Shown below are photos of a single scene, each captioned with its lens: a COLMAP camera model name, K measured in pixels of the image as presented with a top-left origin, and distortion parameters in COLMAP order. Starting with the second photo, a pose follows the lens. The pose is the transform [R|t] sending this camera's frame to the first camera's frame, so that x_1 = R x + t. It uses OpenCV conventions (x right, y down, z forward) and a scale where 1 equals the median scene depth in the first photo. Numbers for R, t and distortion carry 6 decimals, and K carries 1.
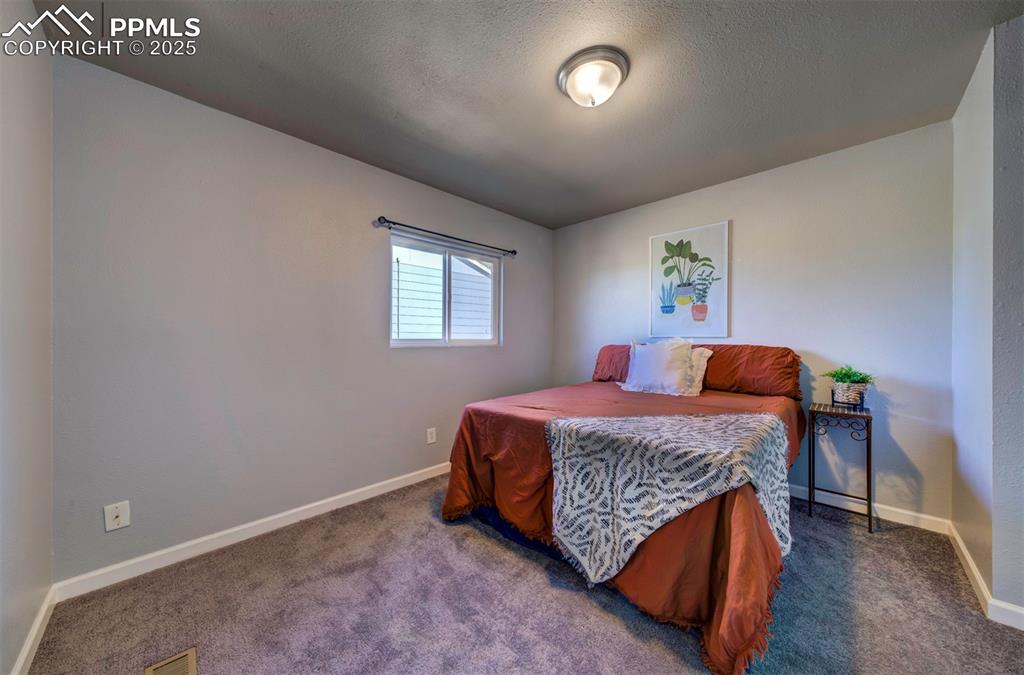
lens RADIAL K [[345.7, 0, 510.3], [0, 345.7, 338.3], [0, 0, 1]] dist [-0.001183, -0.000005]
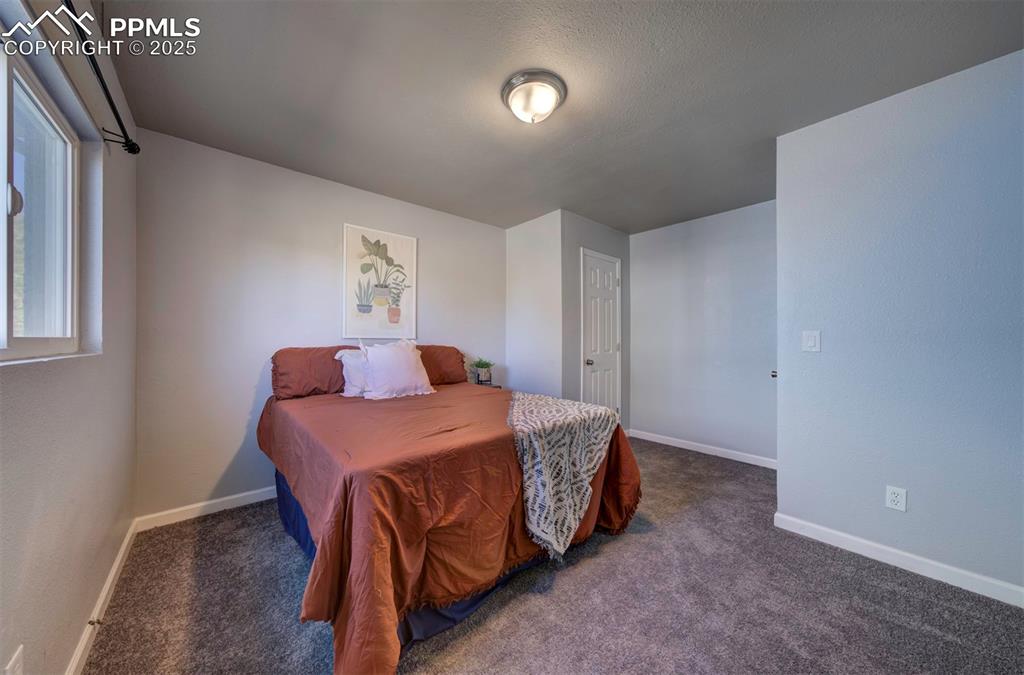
lens RADIAL K [[345.7, 0, 510.4], [0, 345.7, 341.0], [0, 0, 1]] dist [-0.001183, -0.000005]
pose [[0.080782, -0.000017, 0.996732, -0.479025], [-0.007814, 0.999969, 0.000651, 0.000554], [-0.996701, -0.007841, 0.080780, 0.567722]]
